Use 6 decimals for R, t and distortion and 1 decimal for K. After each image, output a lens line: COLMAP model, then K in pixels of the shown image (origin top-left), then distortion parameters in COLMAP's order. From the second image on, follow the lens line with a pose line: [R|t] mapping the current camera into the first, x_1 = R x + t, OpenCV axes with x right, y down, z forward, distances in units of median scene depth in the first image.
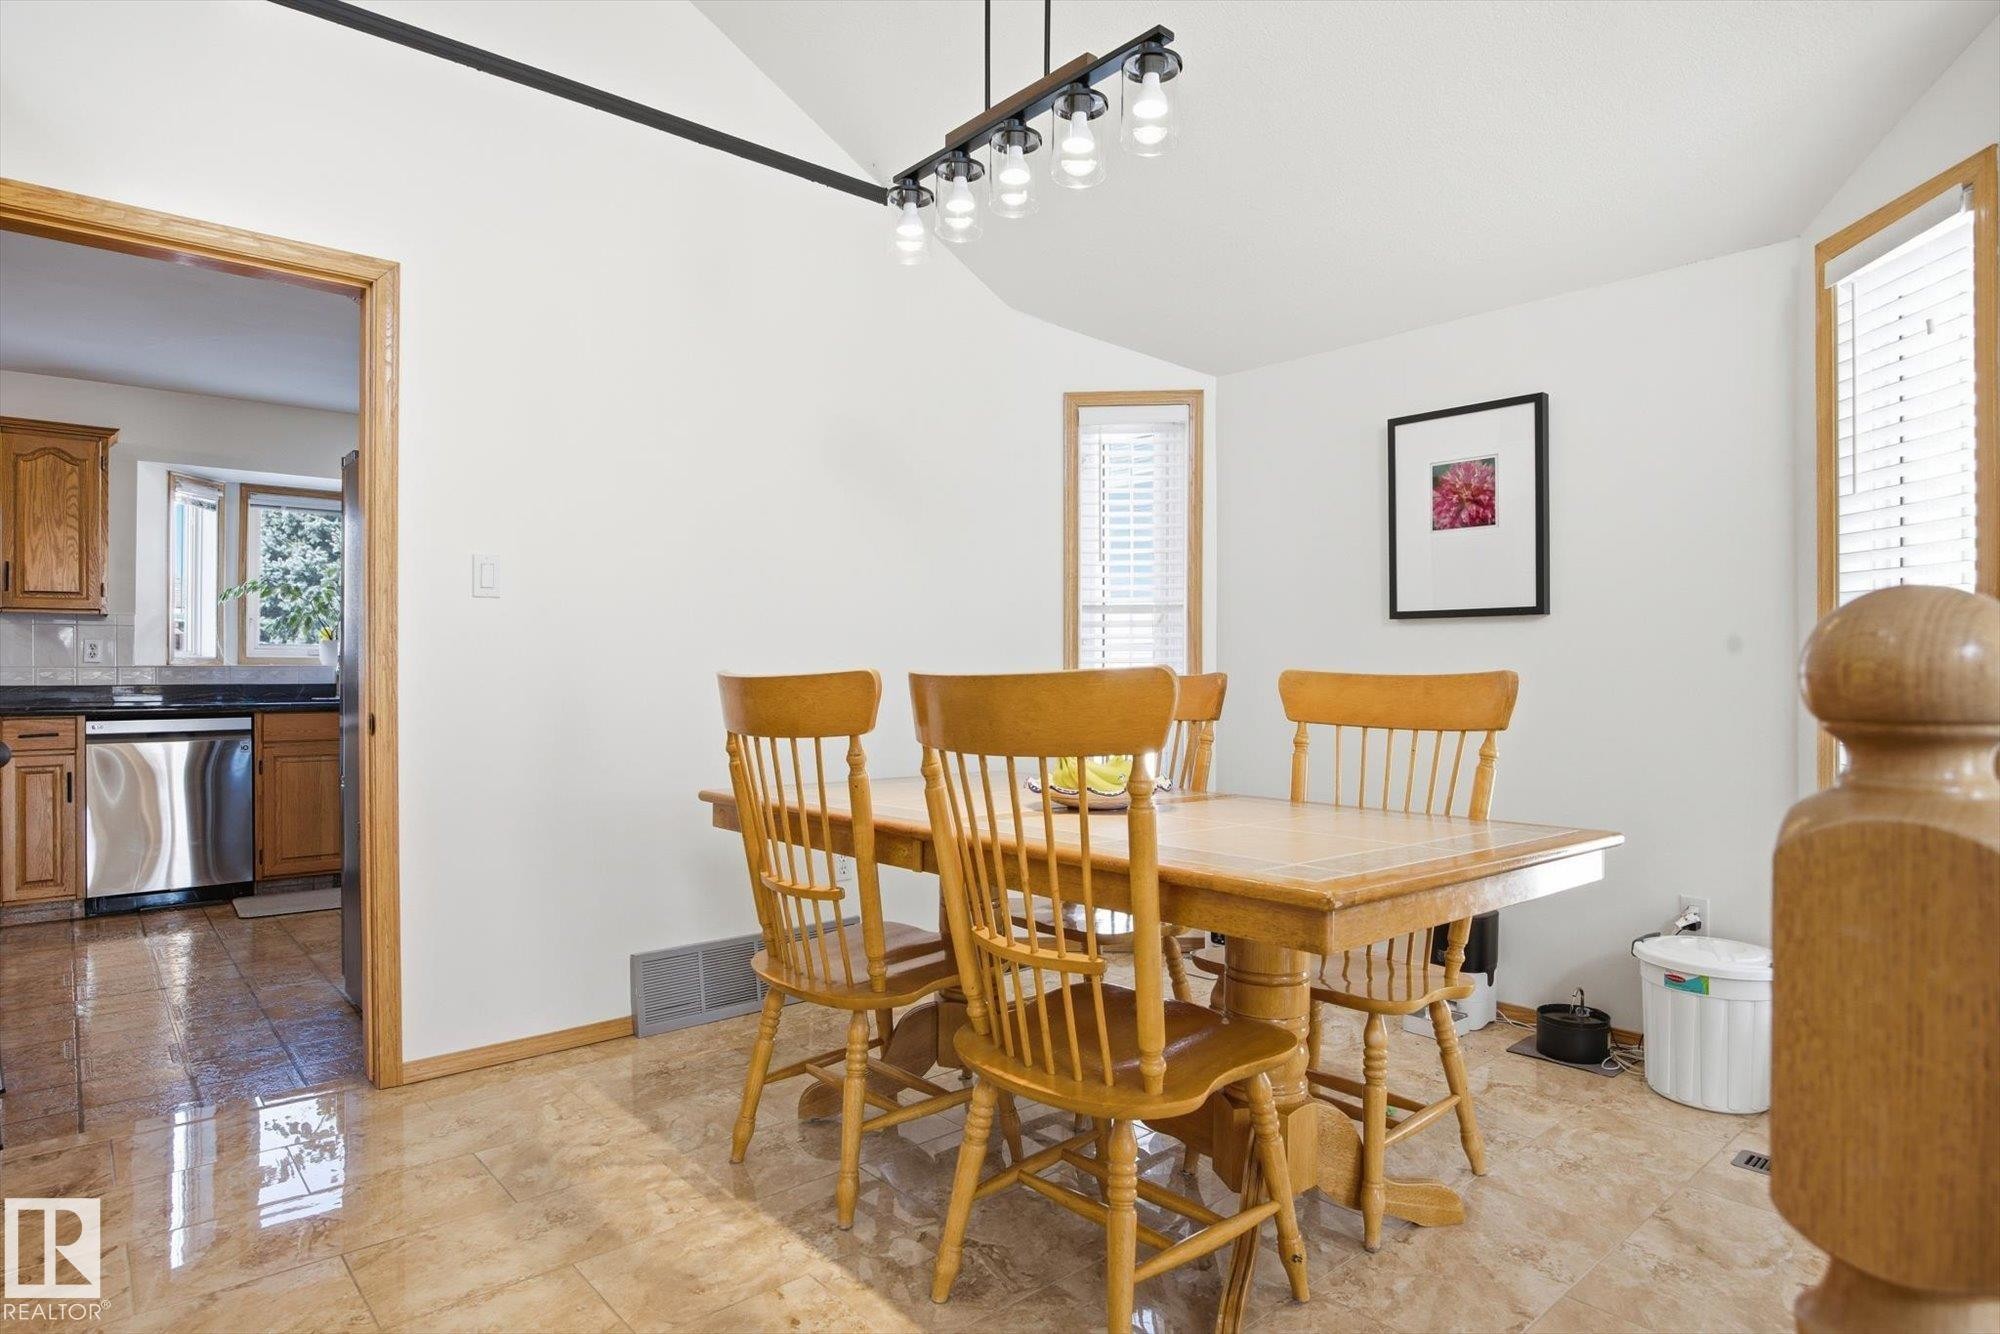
lens RADIAL K [[1054.6, 0, 963.0], [0, 1054.6, 673.9], [0, 0, 1]] dist [-0.036842, 0.021994]
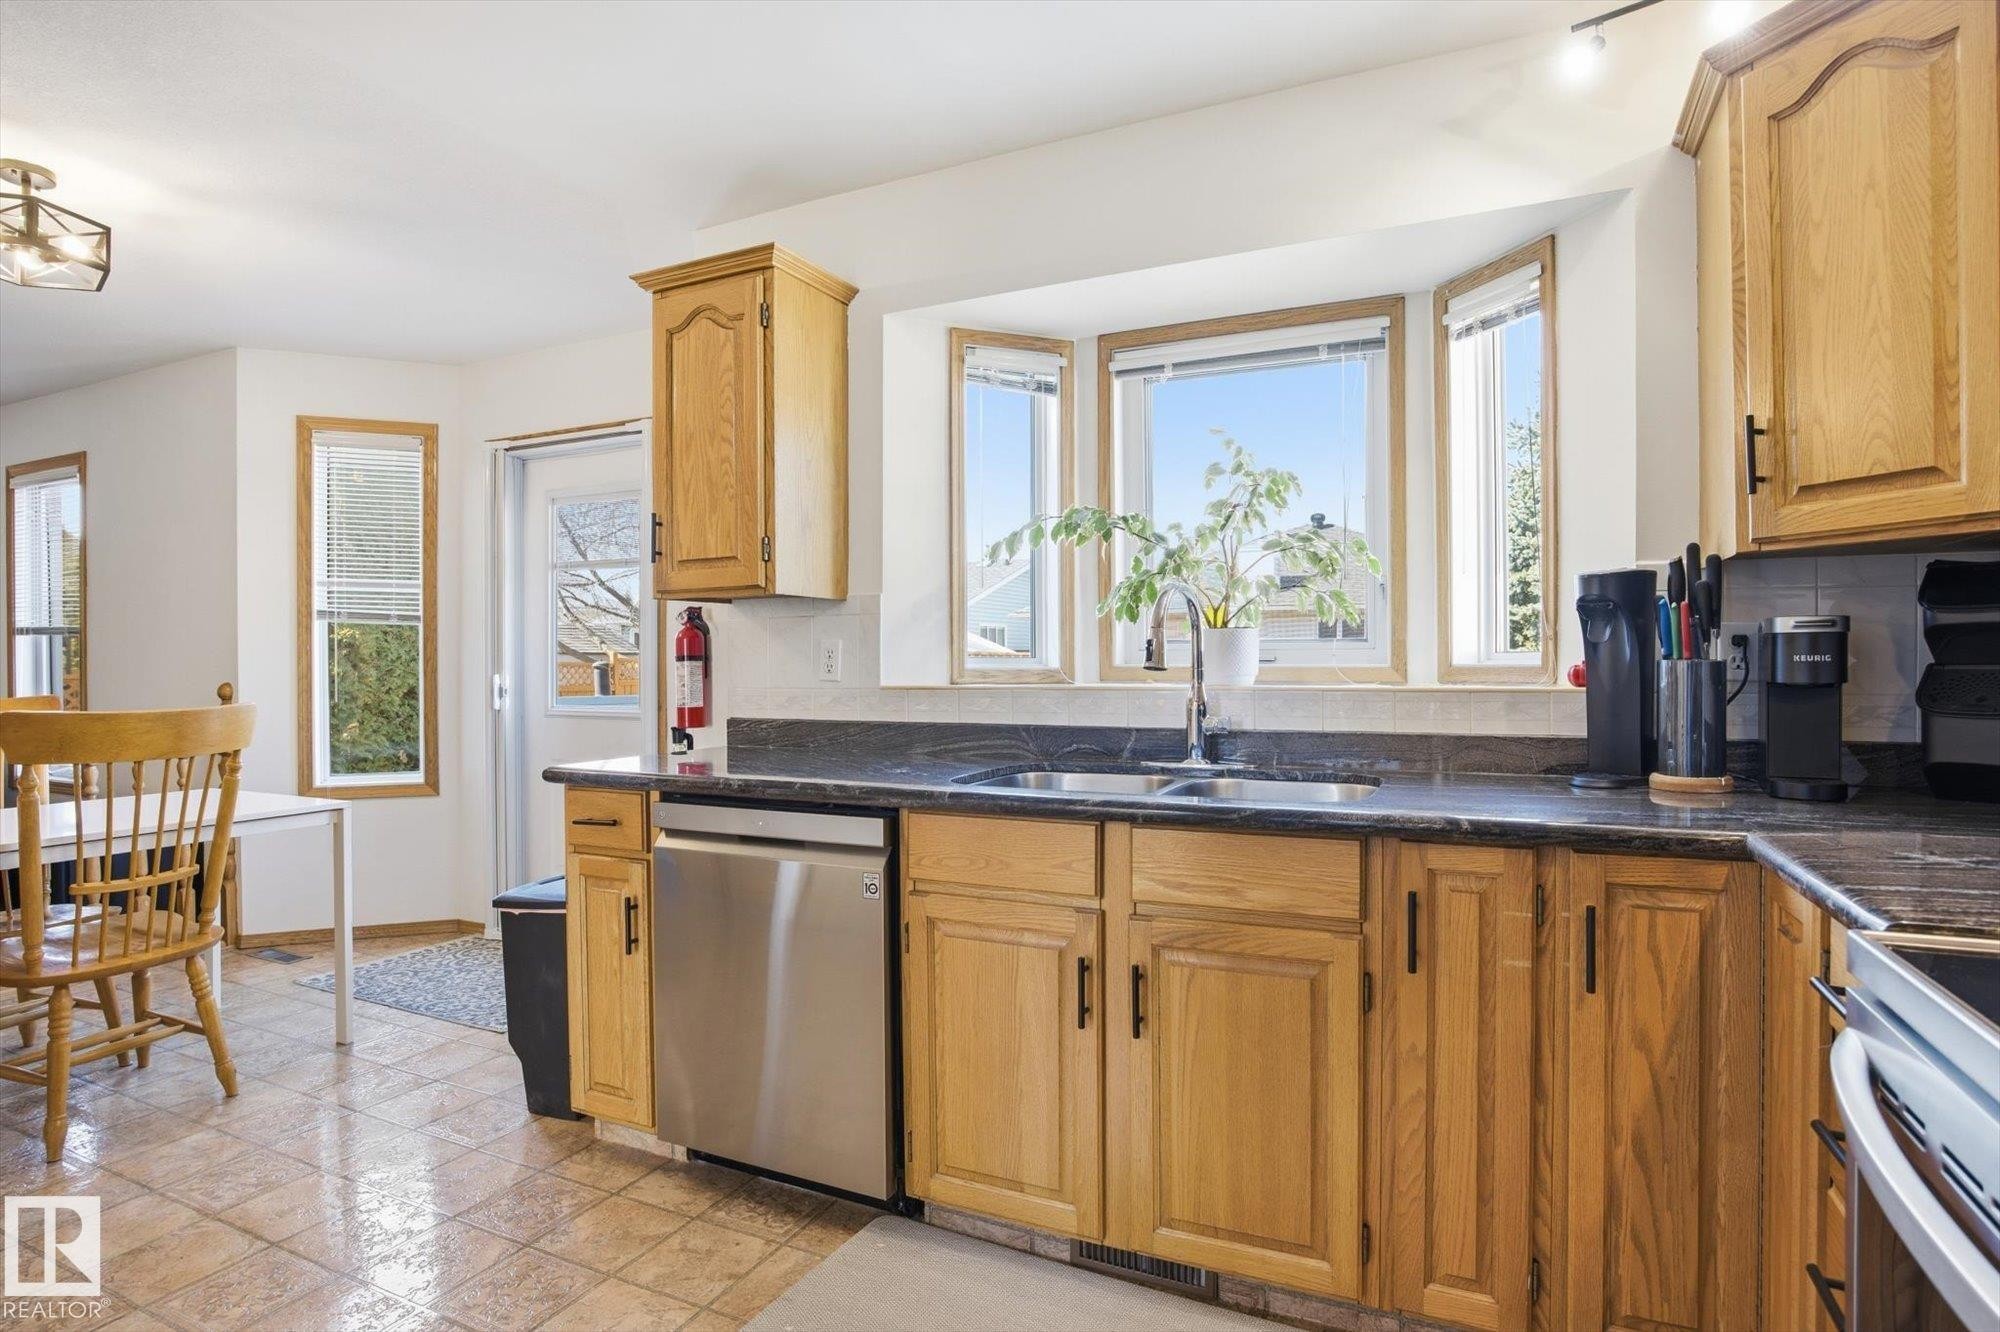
lens RADIAL K [[1054.6, 0, 963.0], [0, 1054.6, 672.9], [0, 0, 1]] dist [-0.036842, 0.021994]
pose [[0.407077, 0.003929, -0.913385, -0.283501], [0.002619, 0.999982, 0.005469, -0.019450], [0.913390, -0.004619, 0.407059, 0.857524]]
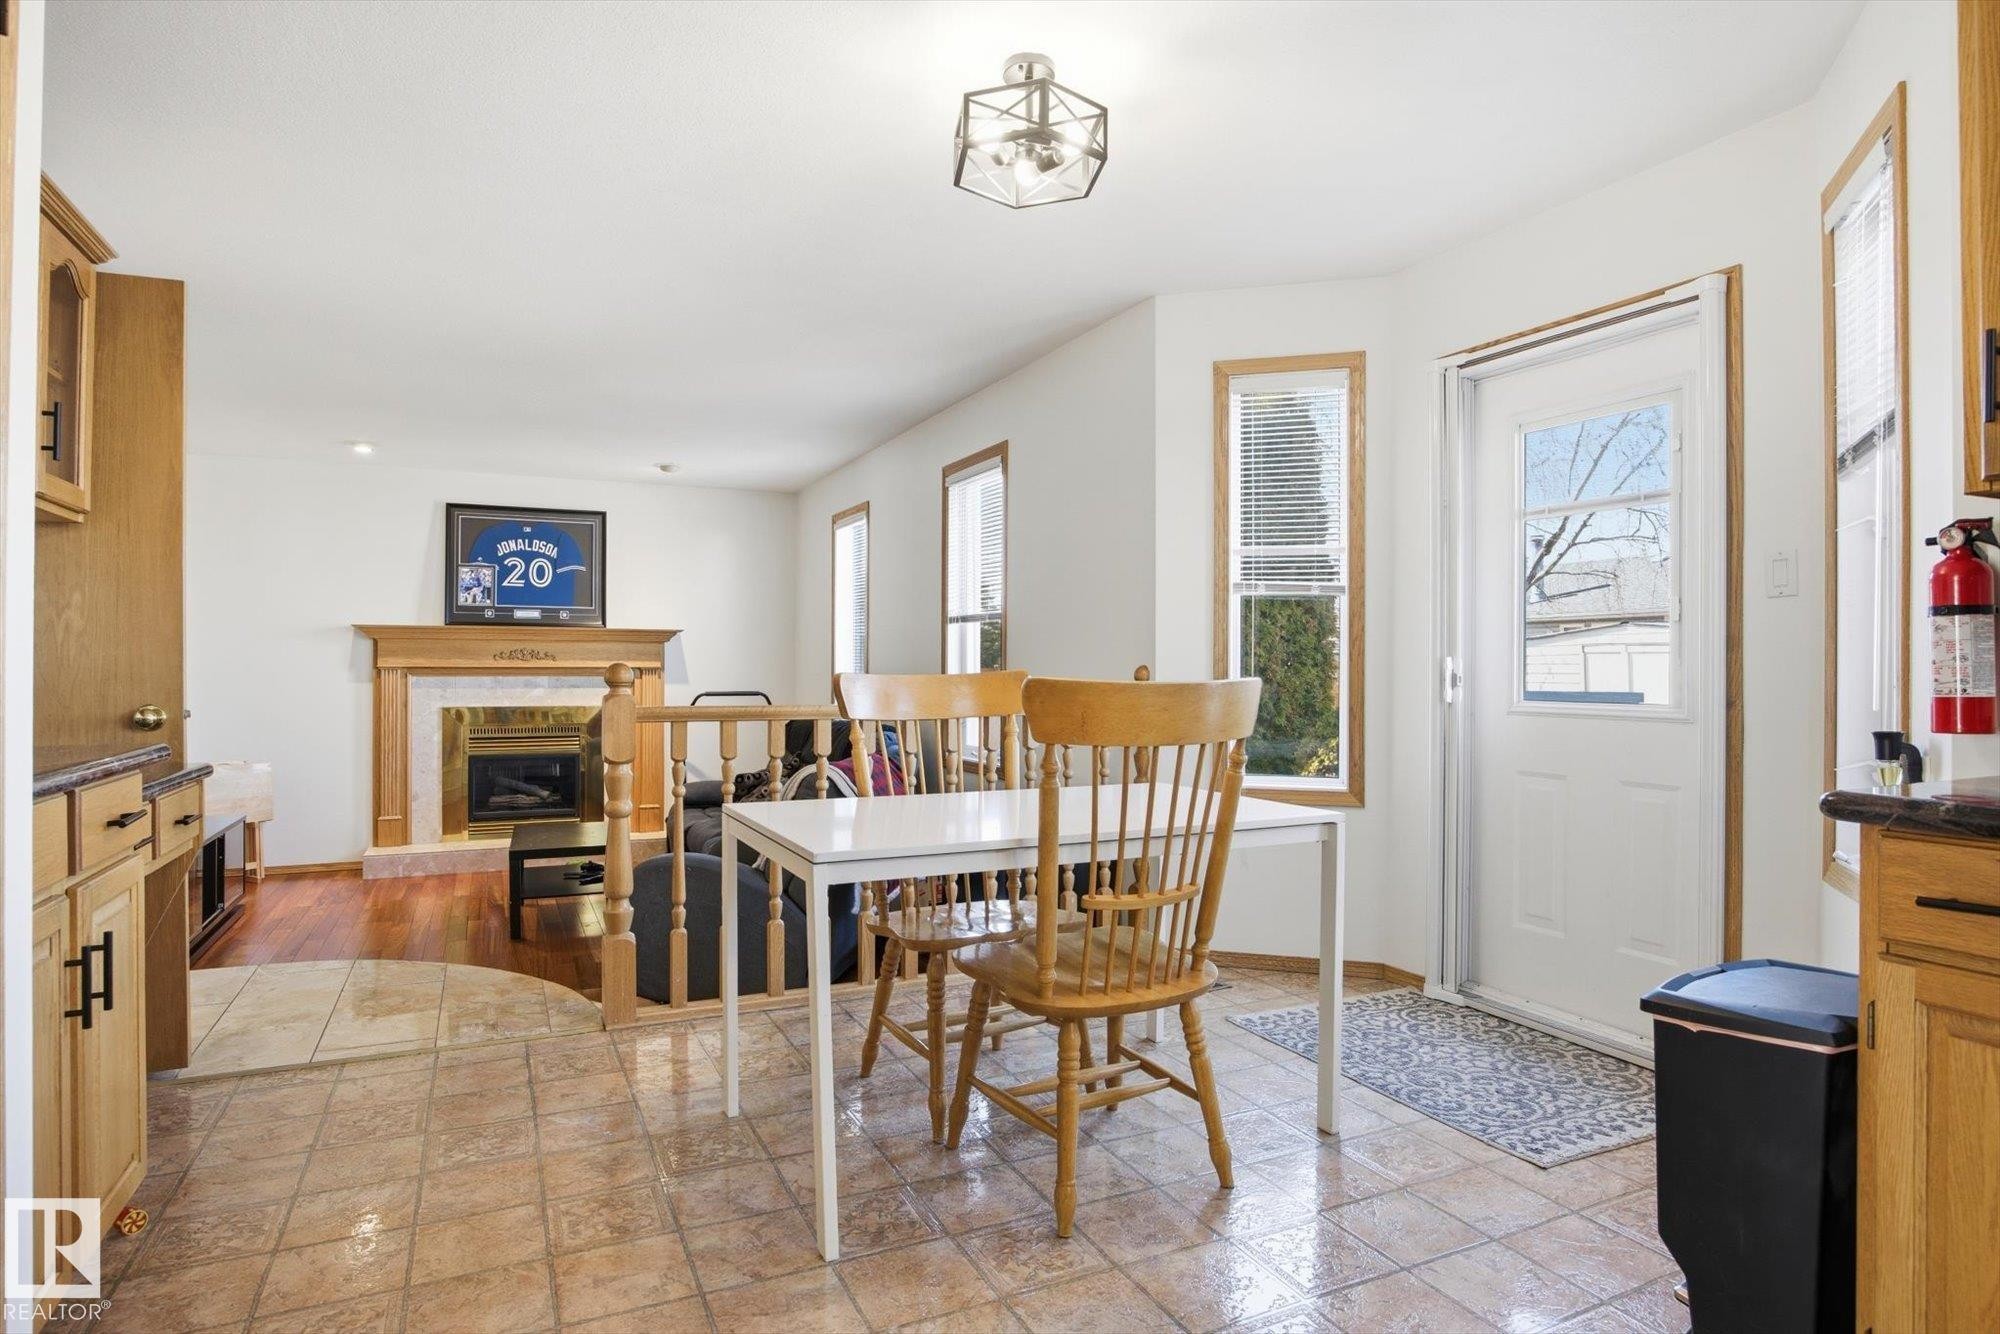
lens RADIAL K [[1054.6, 0, 963.0], [0, 1054.6, 673.9], [0, 0, 1]] dist [-0.036842, 0.021994]
pose [[-0.248500, -0.004285, -0.968622, -0.504484], [-0.009179, 0.999956, -0.002069, 0.000069], [0.968588, 0.008377, -0.248529, 0.726087]]
